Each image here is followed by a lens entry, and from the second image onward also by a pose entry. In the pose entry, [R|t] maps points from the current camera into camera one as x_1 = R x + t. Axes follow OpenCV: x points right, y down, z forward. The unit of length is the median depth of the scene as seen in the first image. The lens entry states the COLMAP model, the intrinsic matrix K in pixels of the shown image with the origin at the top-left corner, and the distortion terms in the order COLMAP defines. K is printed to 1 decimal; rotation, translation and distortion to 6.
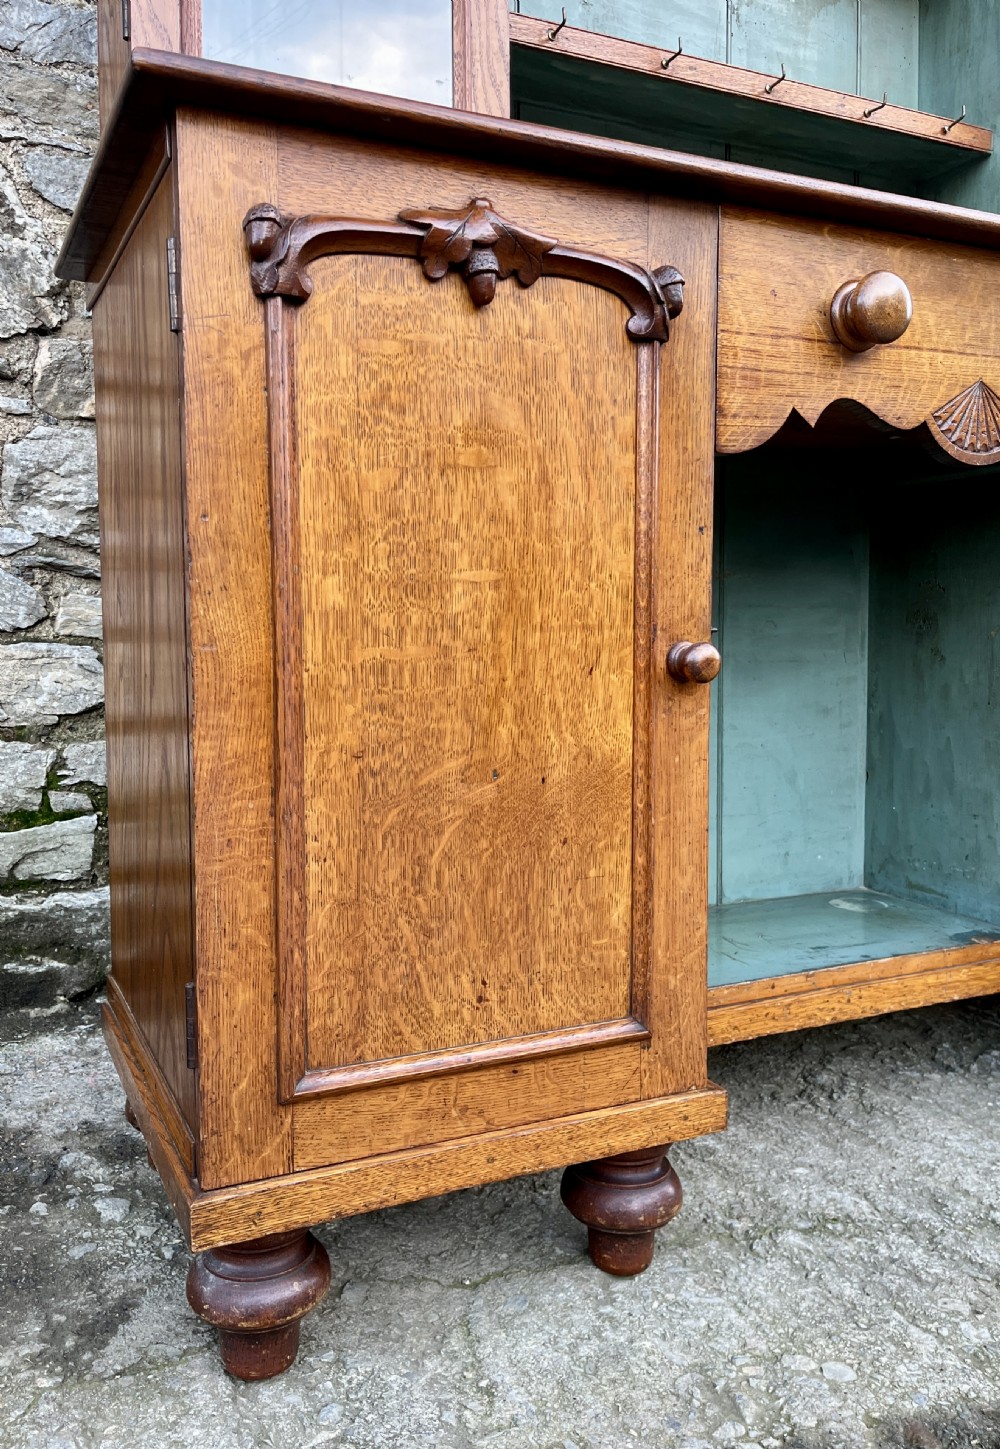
lens RADIAL K [[1161.5, 0, 477.9], [0, 1161.5, 709.5], [0, 0, 1]] dist [0.043253, -0.047385]
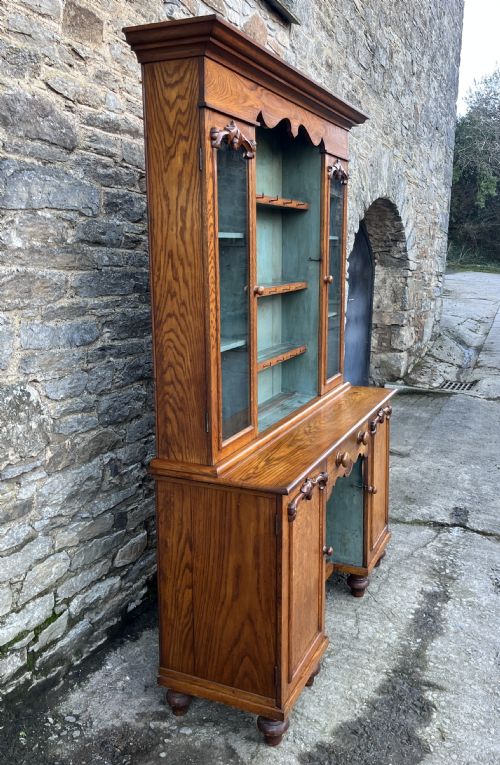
lens RADIAL K [[670.1, 0, 279.2], [0, 670.1, 359.3], [0, 0, 1]] dist [0.033846, -0.029440]
pose [[0.737329, -0.112714, 0.666065, -1.494491], [0.049153, 0.992320, 0.113512, -1.010170], [-0.673744, -0.050957, 0.737206, -0.709268]]
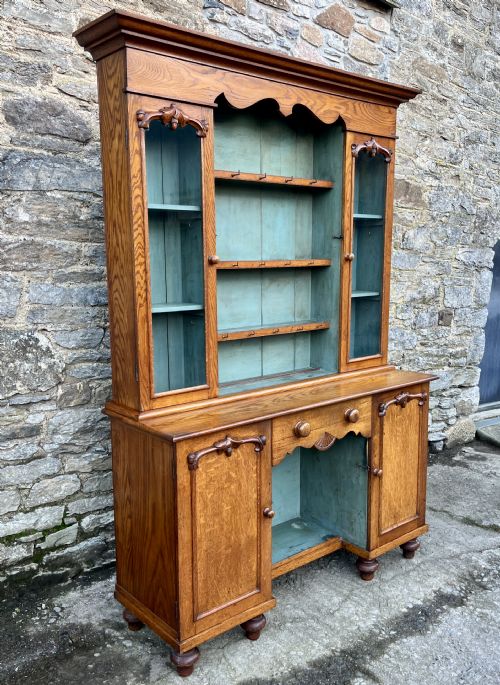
lens RADIAL K [[637.6, 0, 259.9], [0, 637.6, 355.0], [0, 0, 1]] dist [0.022432, 0.000000]
pose [[0.961555, -0.044491, 0.270985, -0.480419], [0.020128, 0.995553, 0.092031, -0.847946], [-0.273875, -0.083038, 0.958174, -1.299683]]
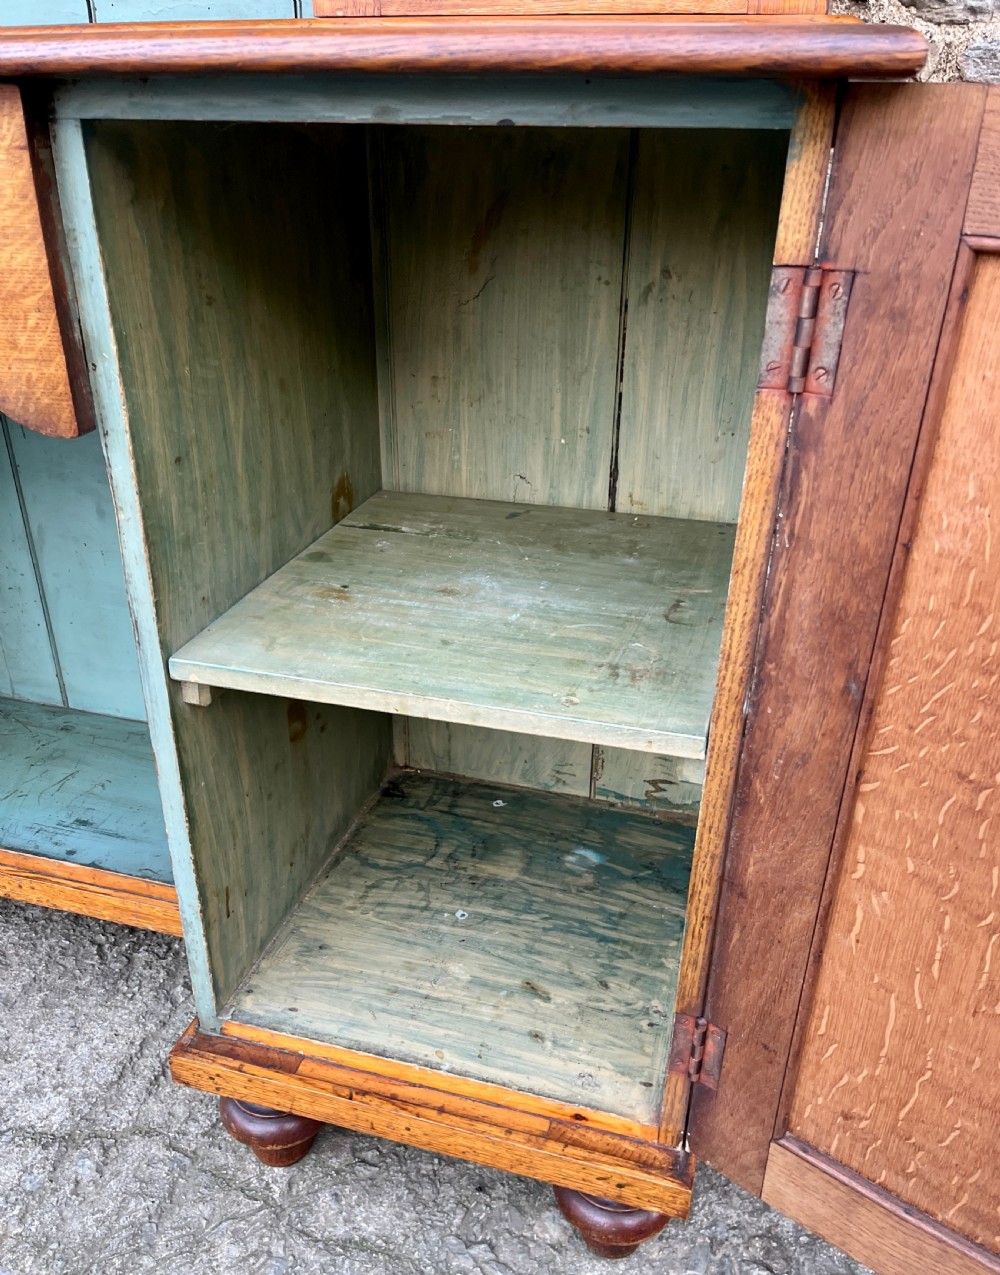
lens RADIAL K [[1038.6, 0, 491.2], [0, 1038.6, 680.0], [0, 0, 1]] dist [0.061408, -0.075138]
pose [[0.750034, 0.324415, -0.576371, 1.336057], [-0.062395, 0.902262, 0.426651, -0.390523], [0.658450, -0.284040, 0.696969, 0.859674]]
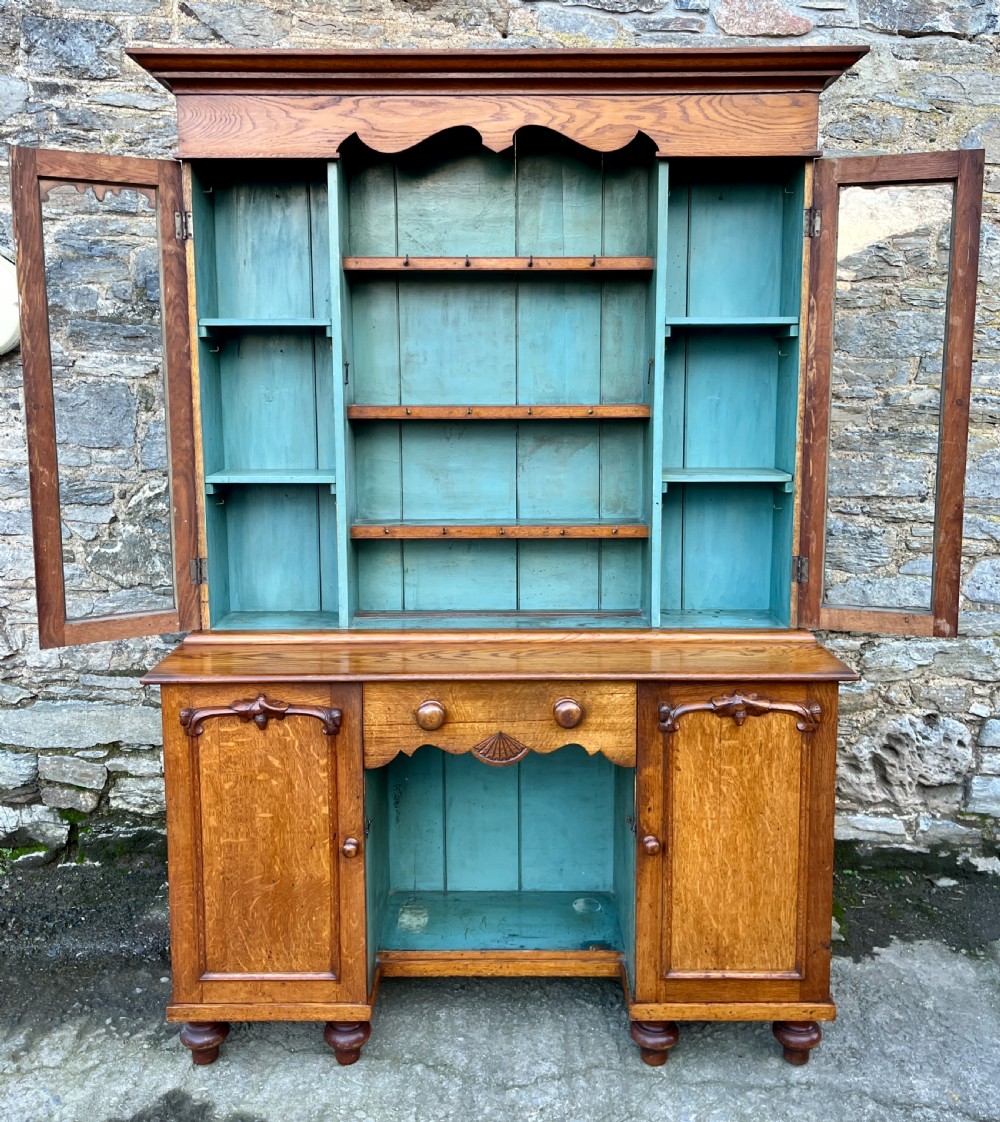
lens RADIAL K [[1044.5, 0, 501.6], [0, 1044.5, 481.4], [0, 0, 1]] dist [0.018162, 0.000000]
pose [[0.904683, 0.049659, -0.423181, 1.371104], [-0.032750, 0.998351, 0.047141, -0.934643], [0.424824, -0.028788, 0.904818, -0.931608]]
